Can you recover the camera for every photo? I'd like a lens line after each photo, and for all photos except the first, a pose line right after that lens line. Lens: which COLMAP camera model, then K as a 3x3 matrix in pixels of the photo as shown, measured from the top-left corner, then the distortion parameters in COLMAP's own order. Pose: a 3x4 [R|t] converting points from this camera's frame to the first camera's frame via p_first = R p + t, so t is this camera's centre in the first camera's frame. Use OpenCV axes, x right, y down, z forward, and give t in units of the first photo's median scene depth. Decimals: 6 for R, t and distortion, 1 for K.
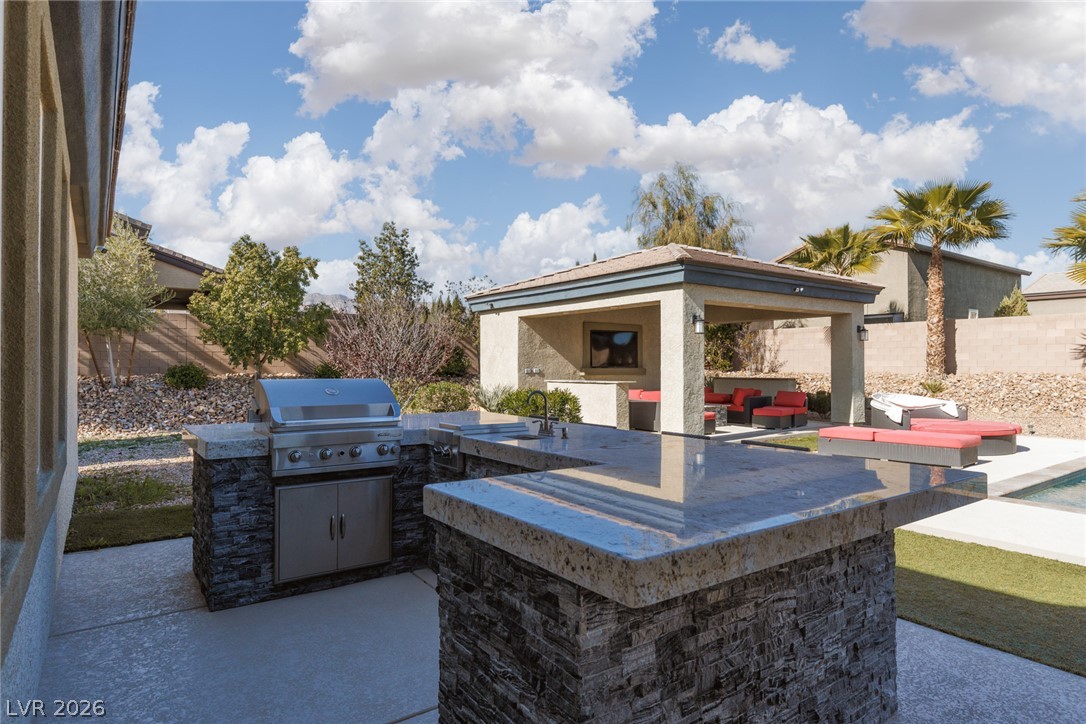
lens RADIAL K [[608.7, 0, 540.7], [0, 608.7, 363.4], [0, 0, 1]] dist [0.001055, 0.002148]
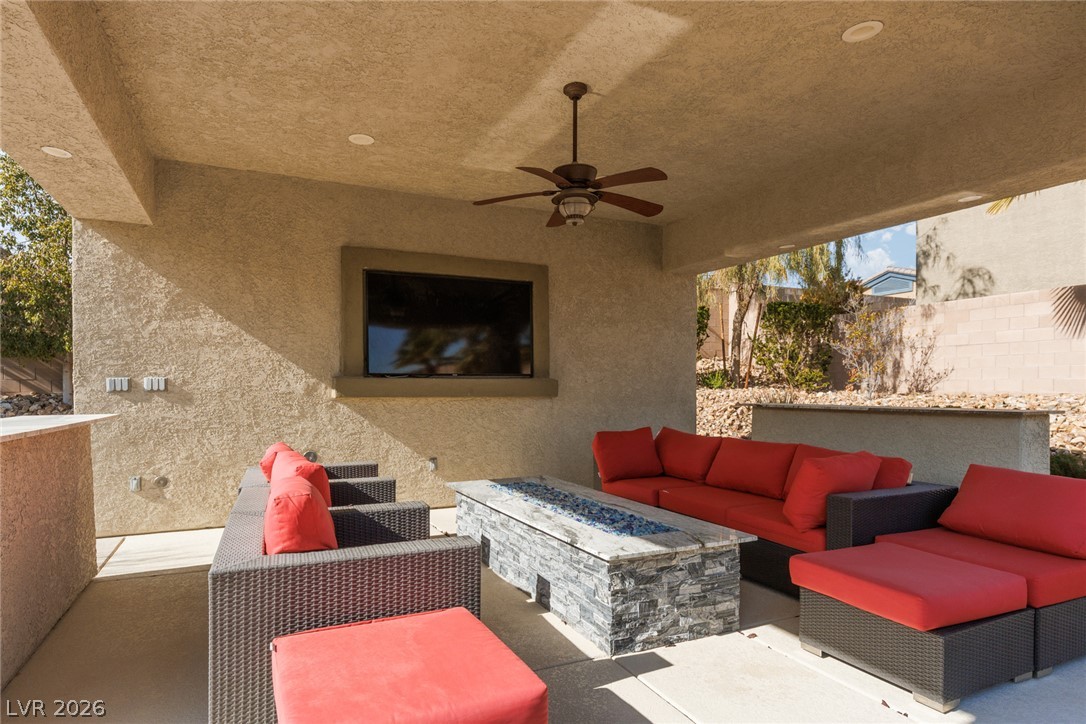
lens RADIAL K [[608.7, 0, 520.4], [0, 608.7, 386.9], [0, 0, 1]] dist [0.001055, 0.002148]
pose [[0.981153, -0.003555, -0.193200, 0.234275], [0.003157, 0.999992, -0.002366, 0.013735], [0.193207, 0.001712, 0.981157, 0.664330]]
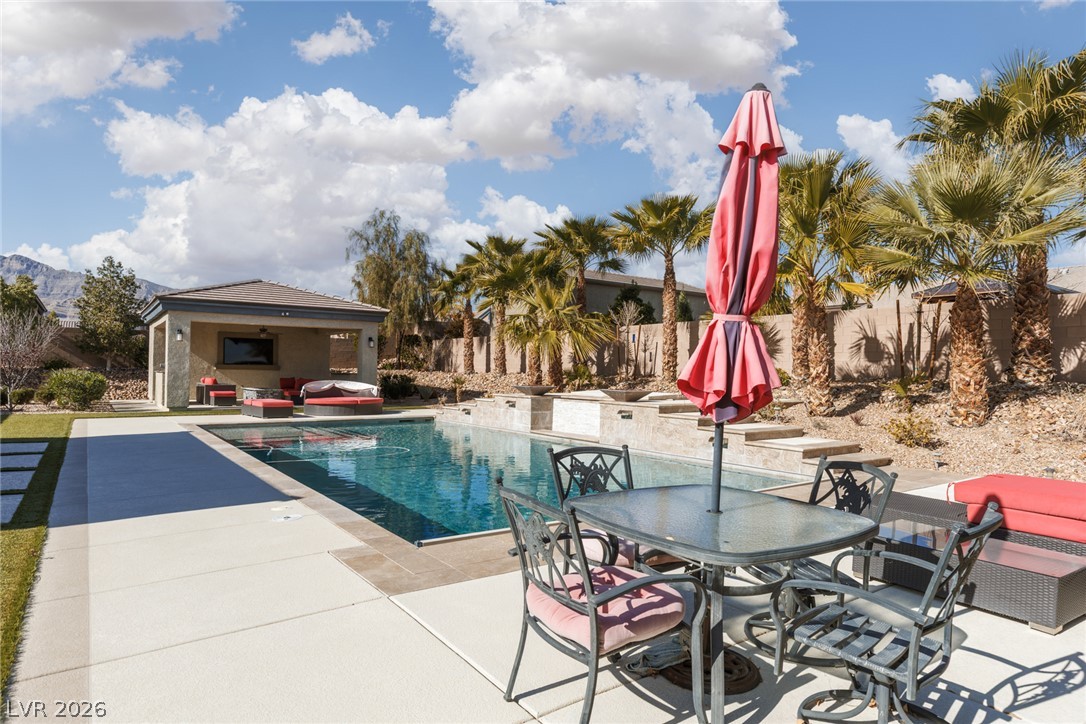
lens RADIAL K [[637.2, 0, 543.8], [0, 637.2, 364.7], [0, 0, 1]] dist [0.020932, 0.000327]
pose [[0.999901, 0.012100, -0.007194, 0.828235], [-0.012154, 0.999898, -0.007501, 0.010001], [0.007103, 0.007588, 0.999946, -0.482335]]
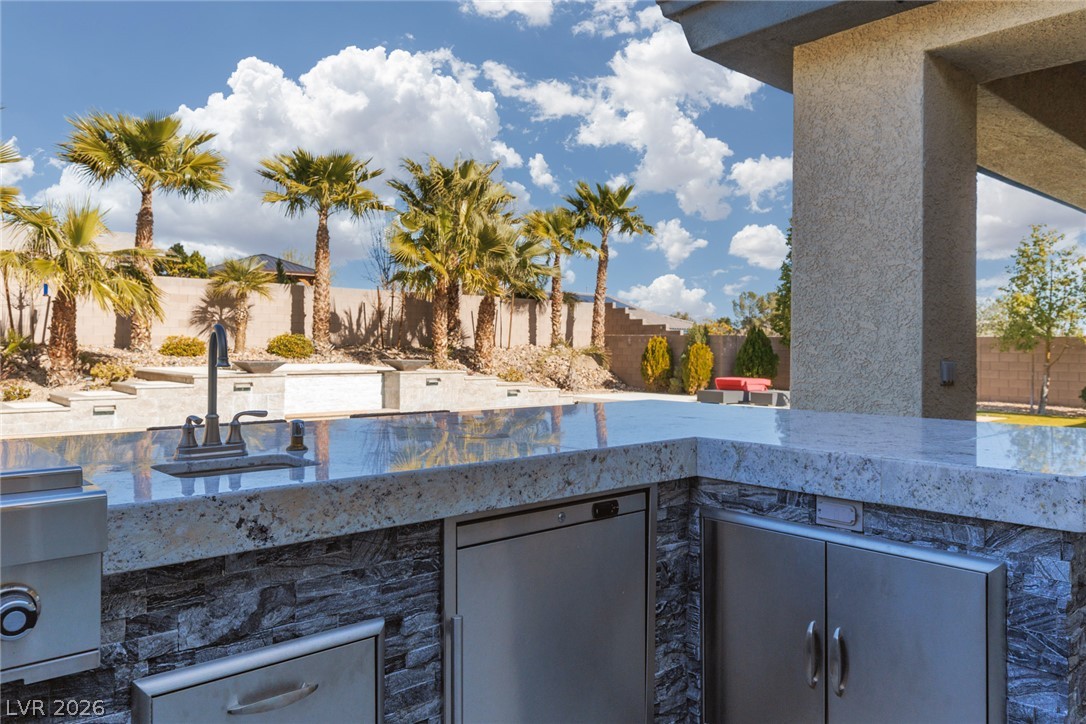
lens RADIAL K [[797.7, 0, 549.0], [0, 797.7, 355.3], [0, 0, 1]] dist [0.002628, -0.001995]
pose [[-0.103482, -0.013210, 0.994544, -0.107027], [-0.012065, 0.999855, 0.012025, 0.012526], [-0.994558, -0.010755, -0.103626, 0.201928]]
